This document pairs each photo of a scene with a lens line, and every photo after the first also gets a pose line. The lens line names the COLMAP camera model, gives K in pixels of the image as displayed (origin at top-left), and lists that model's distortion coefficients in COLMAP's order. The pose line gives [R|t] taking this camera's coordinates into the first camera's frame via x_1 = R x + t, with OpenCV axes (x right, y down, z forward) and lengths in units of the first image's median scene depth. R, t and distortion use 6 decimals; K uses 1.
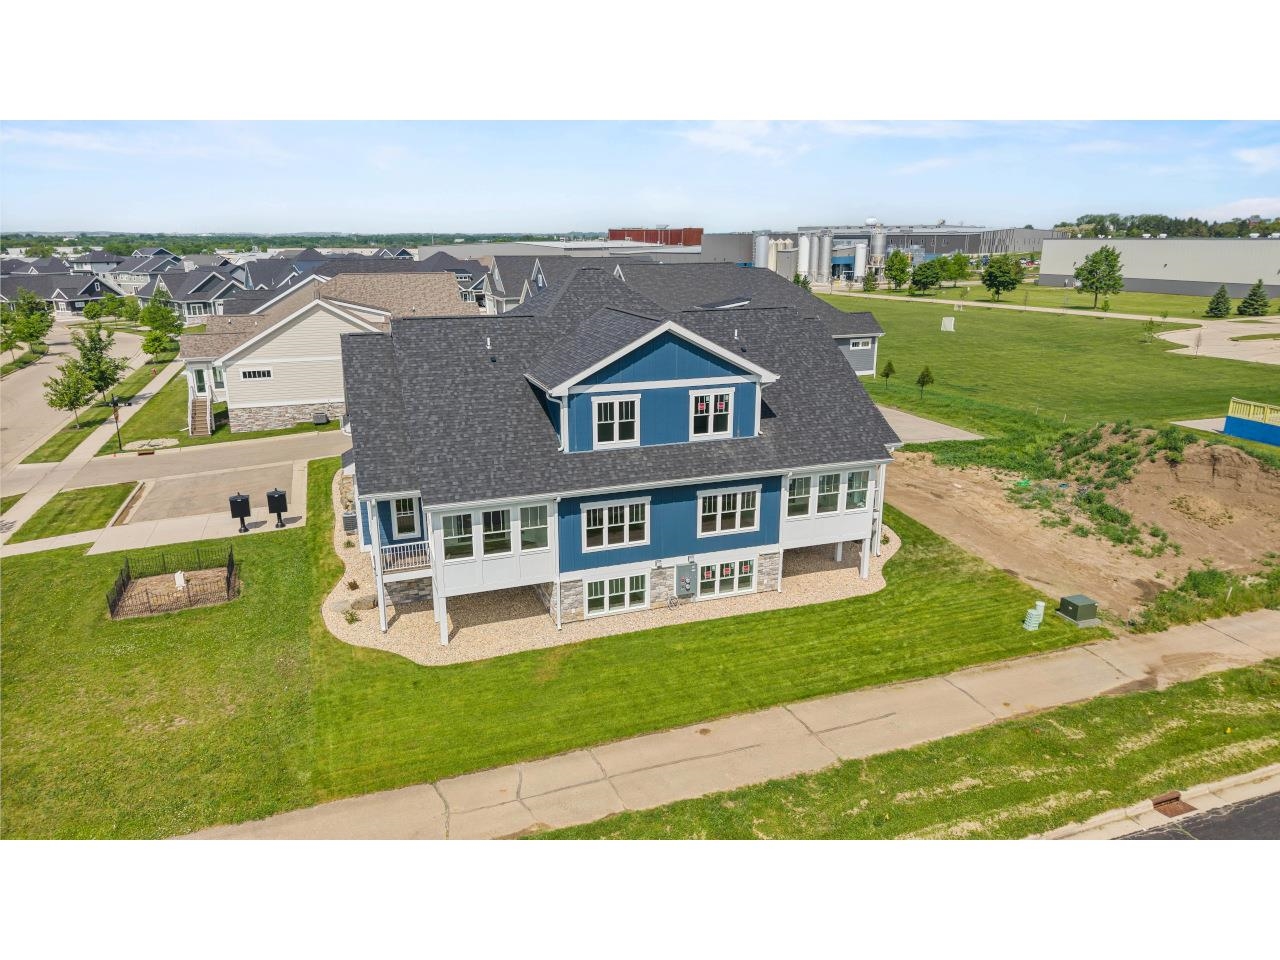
lens RADIAL K [[853.6, 0, 640.0], [0, 853.6, 480.0], [0, 0, 1]] dist [0.025773, -0.029887]
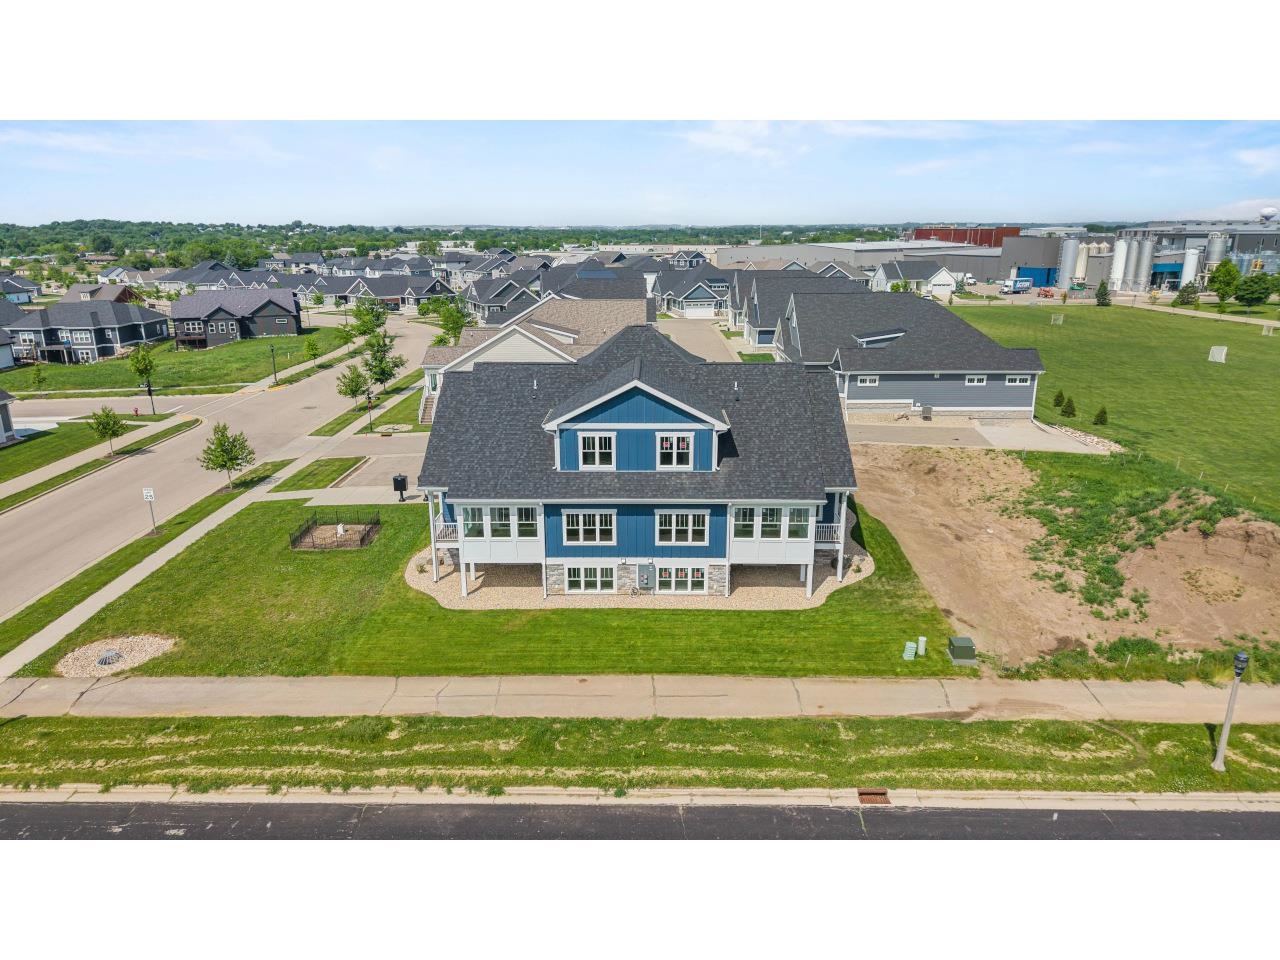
lens RADIAL K [[853.6, 0, 640.0], [0, 853.6, 480.0], [0, 0, 1]] dist [0.025773, -0.029887]
pose [[0.932267, 0.100308, -0.347587, 0.488656], [-0.096987, 0.994920, 0.026986, -0.063822], [0.348528, 0.008553, 0.937259, -0.225116]]
